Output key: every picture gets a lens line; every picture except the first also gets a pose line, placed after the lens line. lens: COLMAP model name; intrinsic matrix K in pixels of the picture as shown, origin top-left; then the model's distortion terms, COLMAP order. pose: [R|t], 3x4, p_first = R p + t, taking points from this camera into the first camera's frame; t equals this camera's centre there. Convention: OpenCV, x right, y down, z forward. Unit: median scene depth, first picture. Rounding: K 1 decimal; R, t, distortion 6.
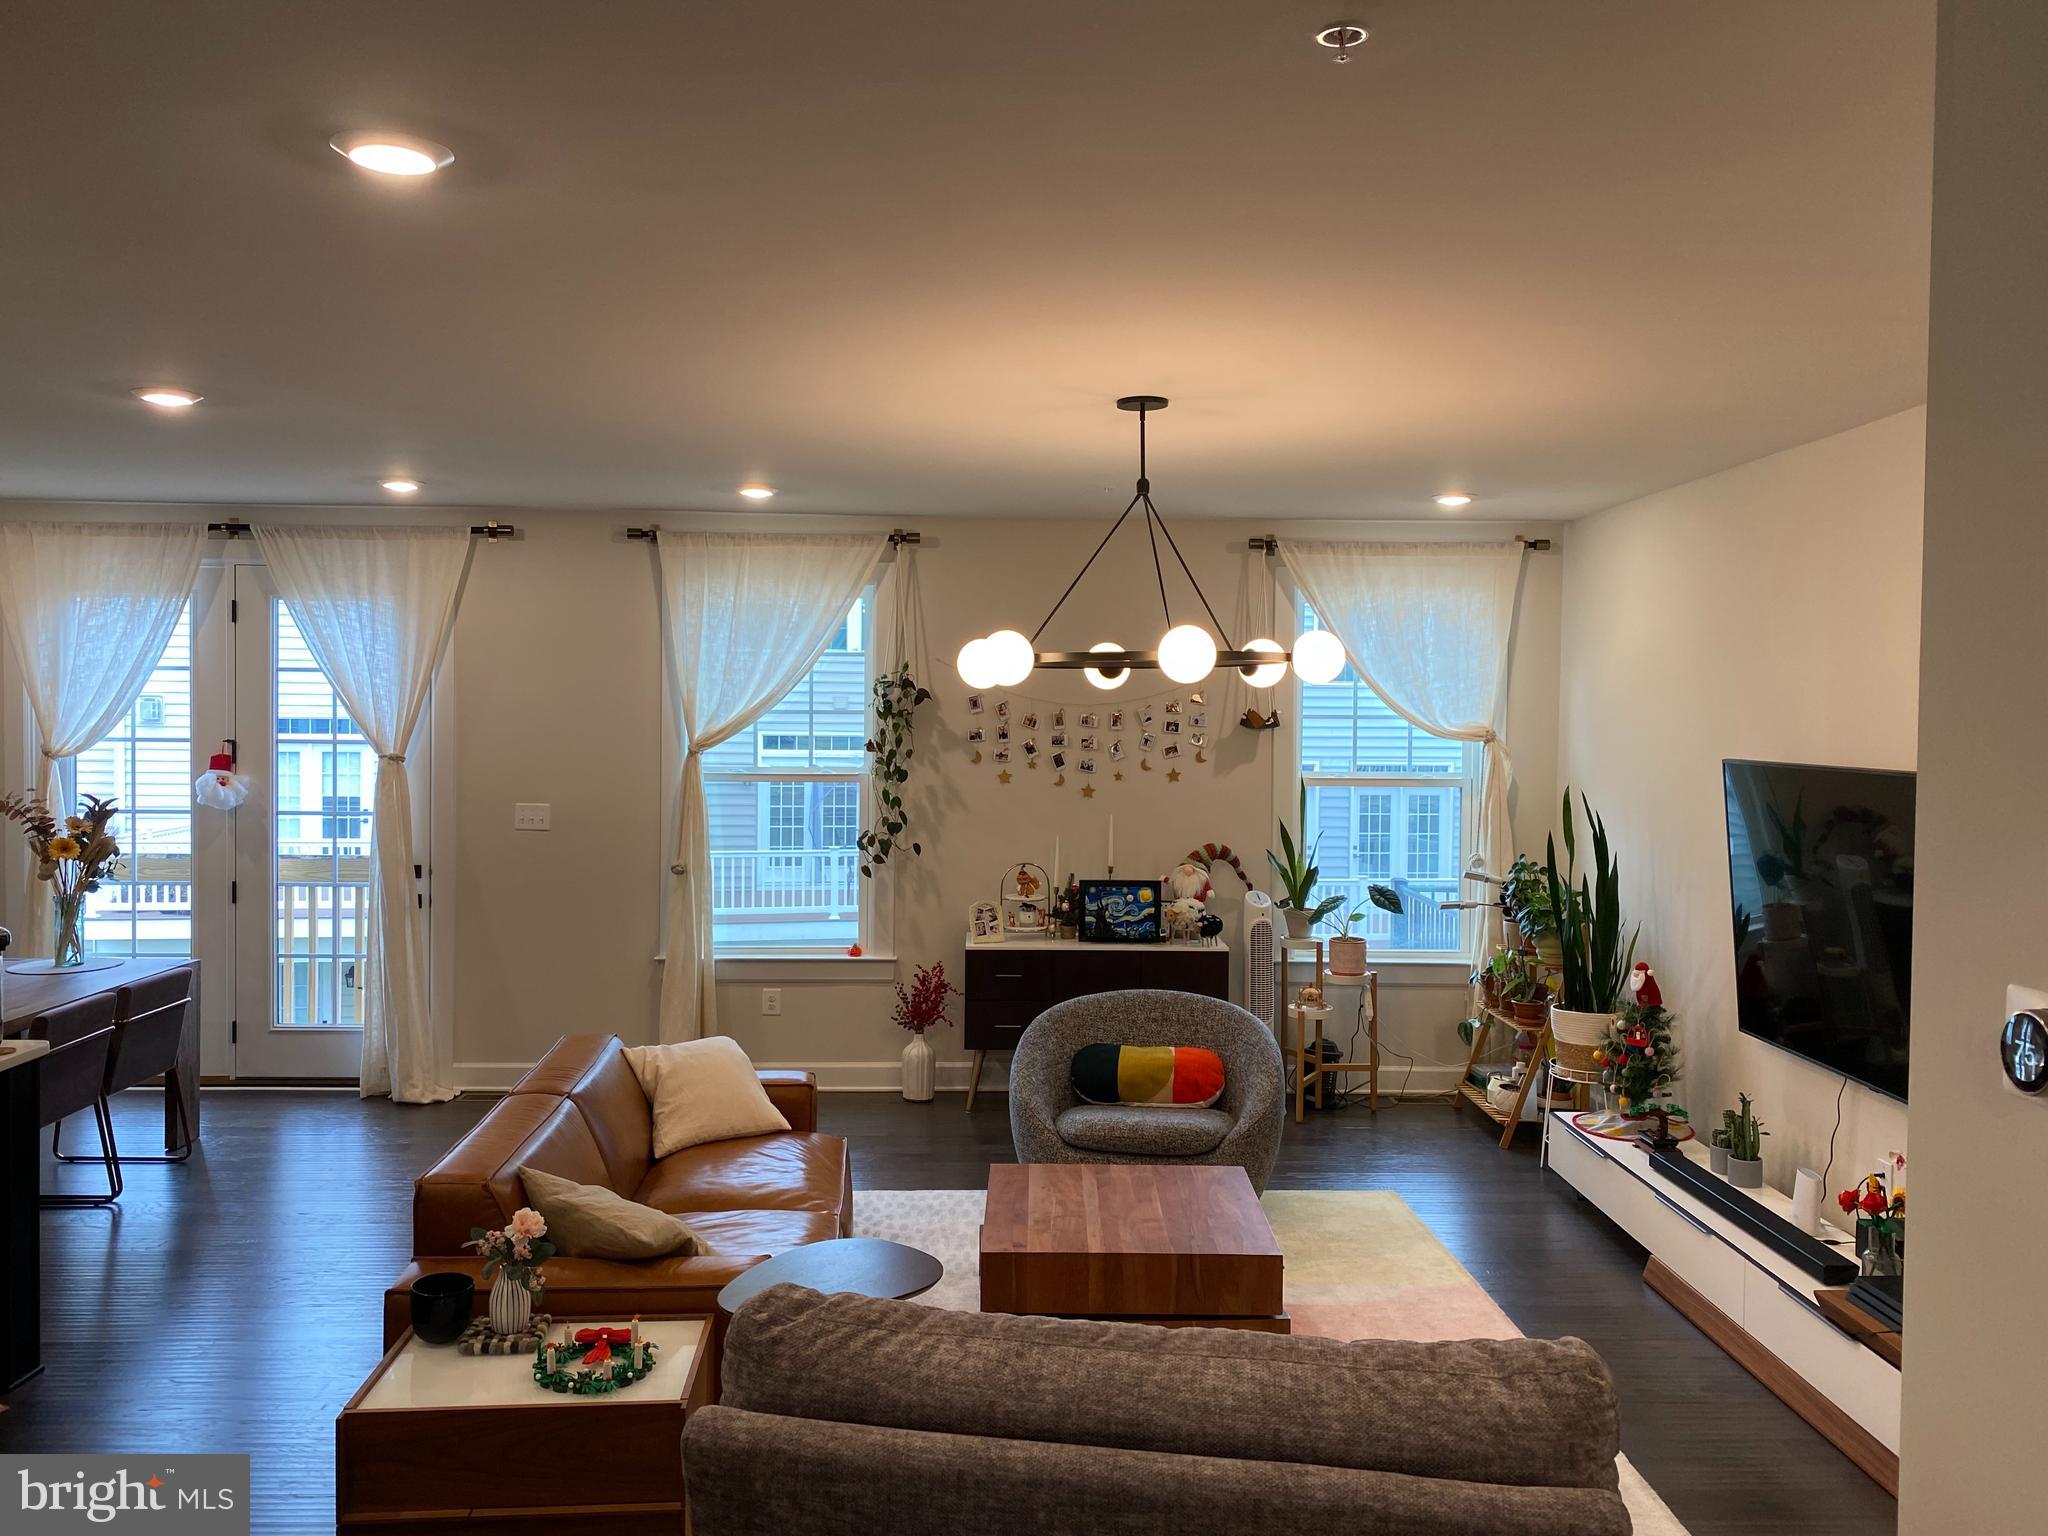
lens RADIAL K [[1532.8, 0, 1046.1], [0, 1532.8, 756.0], [0, 0, 1]] dist [0.033288, -0.077097]
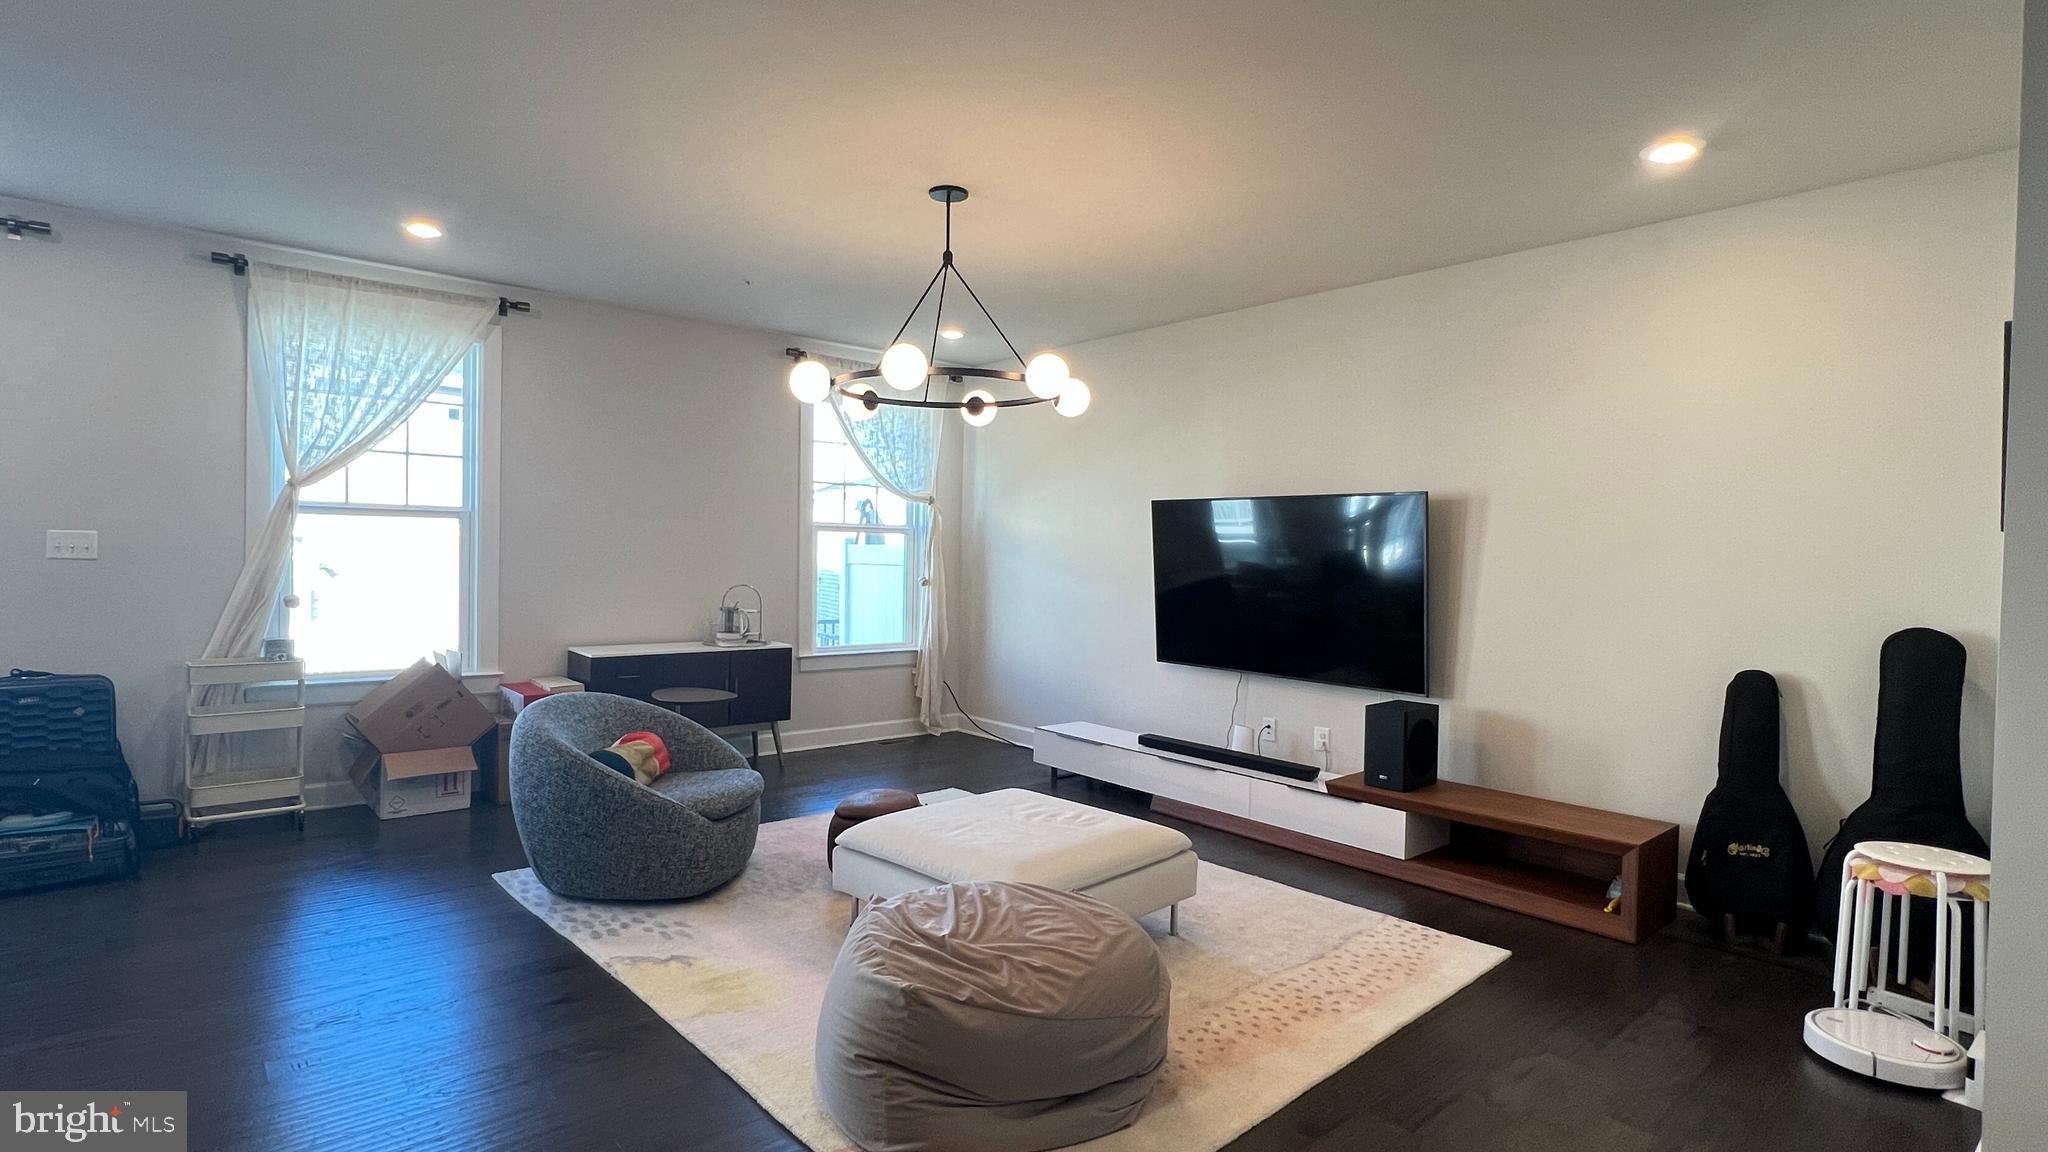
lens RADIAL K [[999.0, 0, 1012.8], [0, 999.0, 566.3], [0, 0, 1]] dist [-0.016843, 0.000444]
pose [[0.775580, -0.000469, 0.631249, -0.275754], [0.007840, 0.999930, -0.008890, 0.063207], [-0.631201, 0.011844, 0.775529, 0.190944]]
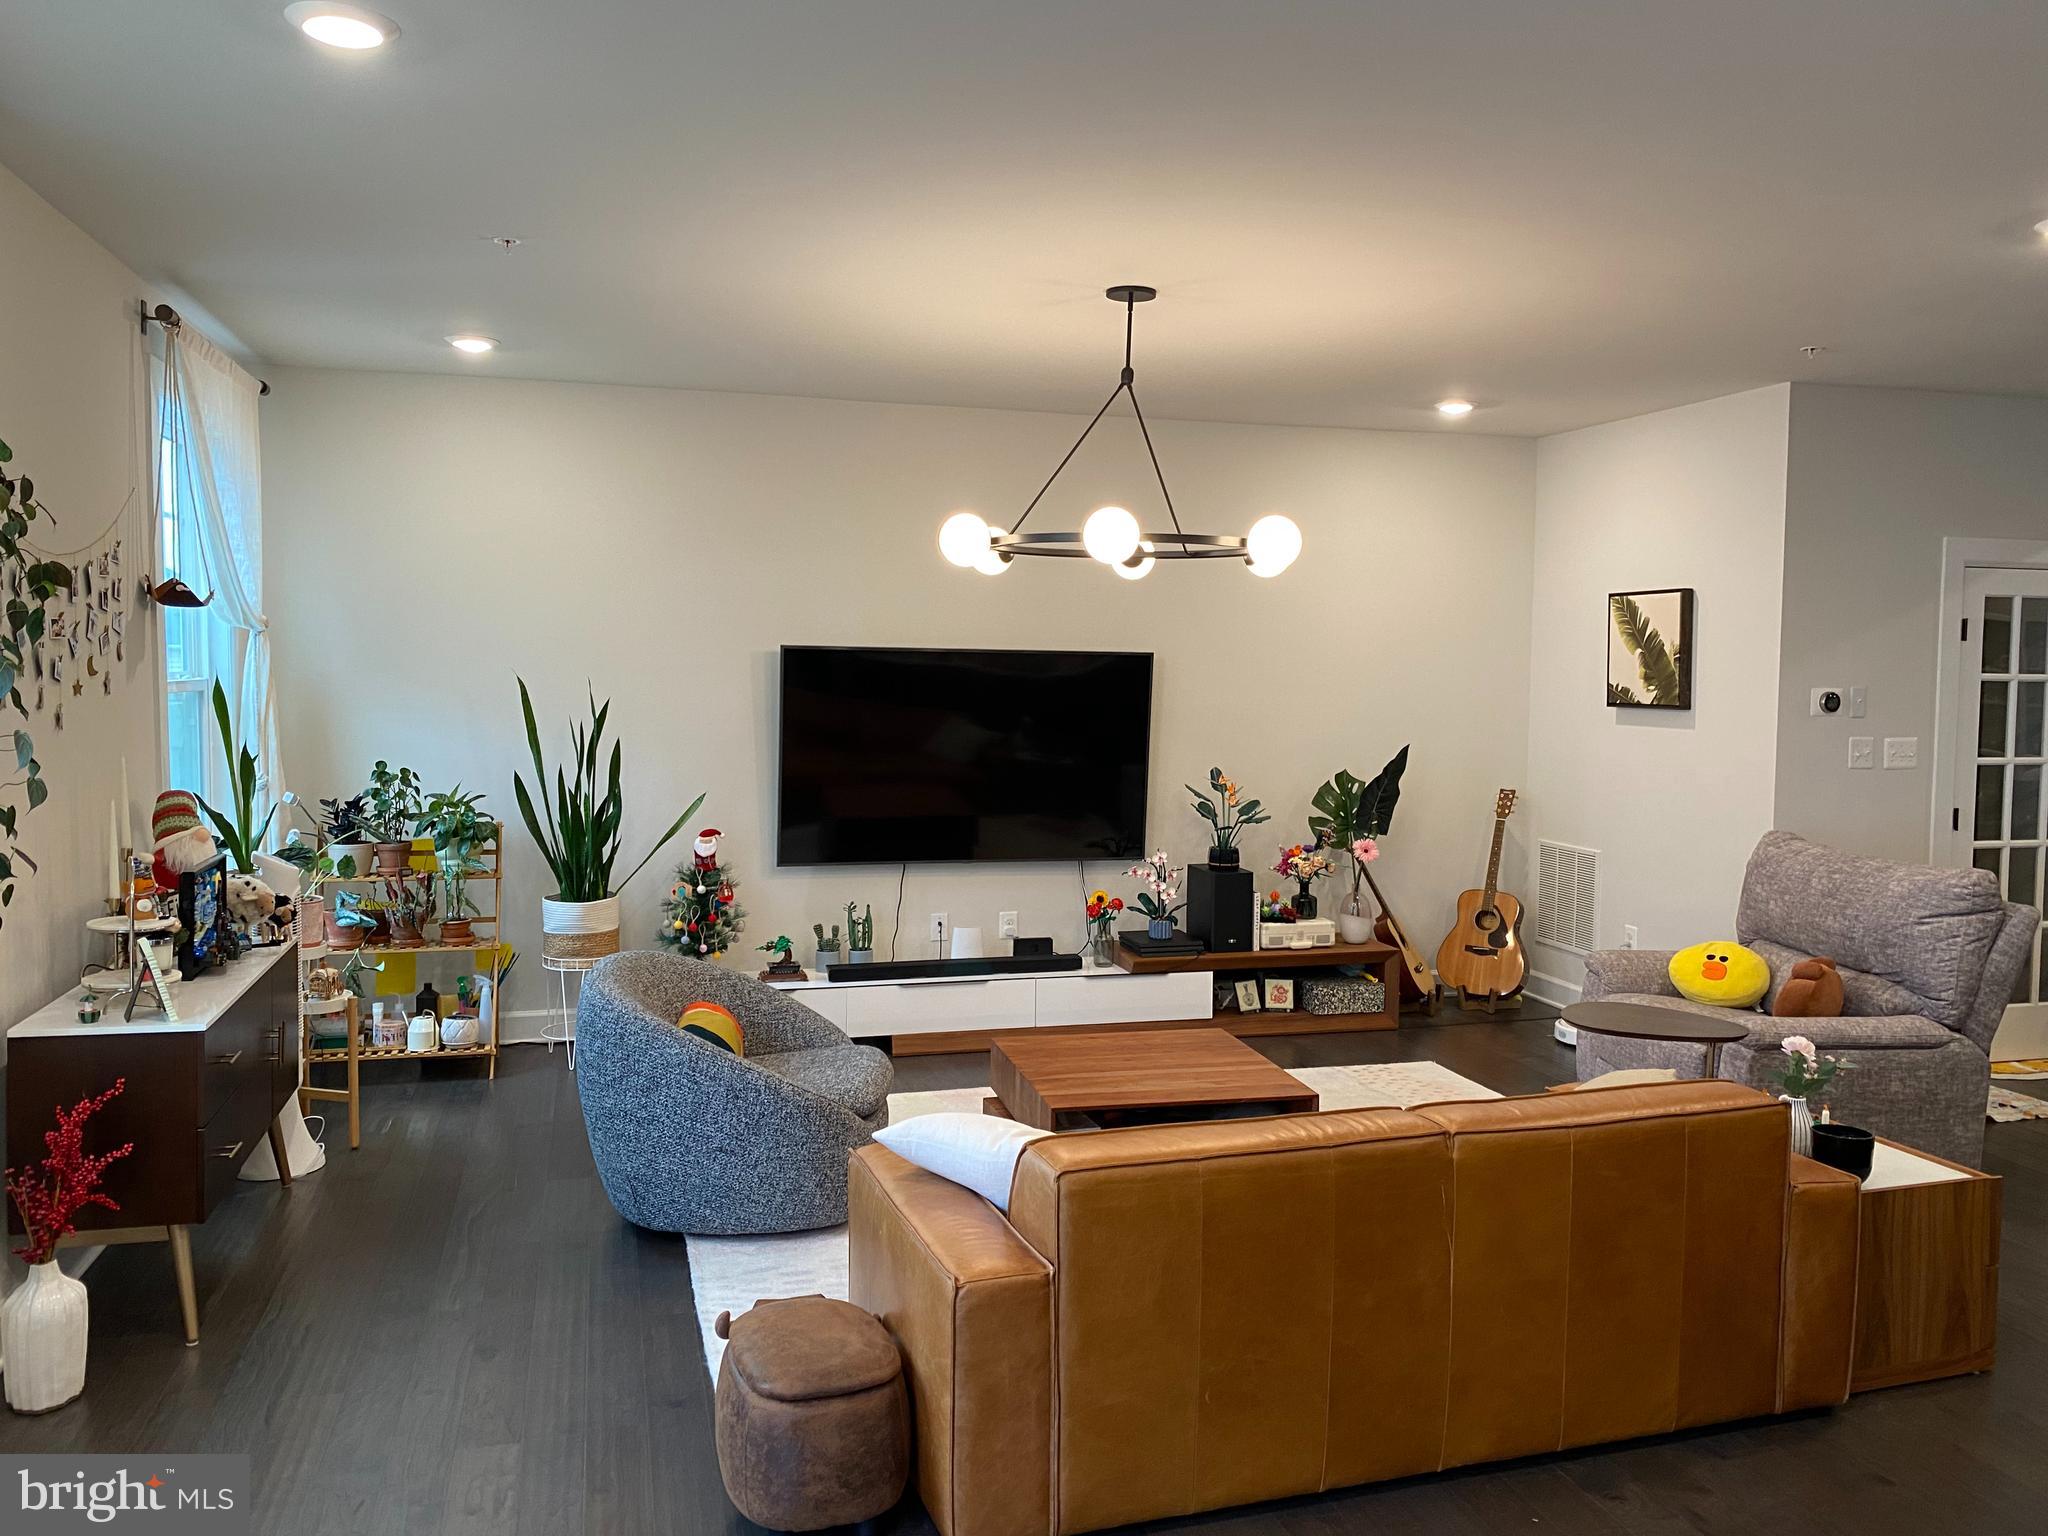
lens RADIAL K [[1532.8, 0, 1046.1], [0, 1532.8, 756.0], [0, 0, 1]] dist [0.033288, -0.077097]
pose [[-0.235699, -0.079284, 0.968587, -0.592708], [0.017675, 0.996152, 0.085842, -0.007280], [-0.971665, 0.037352, -0.233390, 0.823354]]
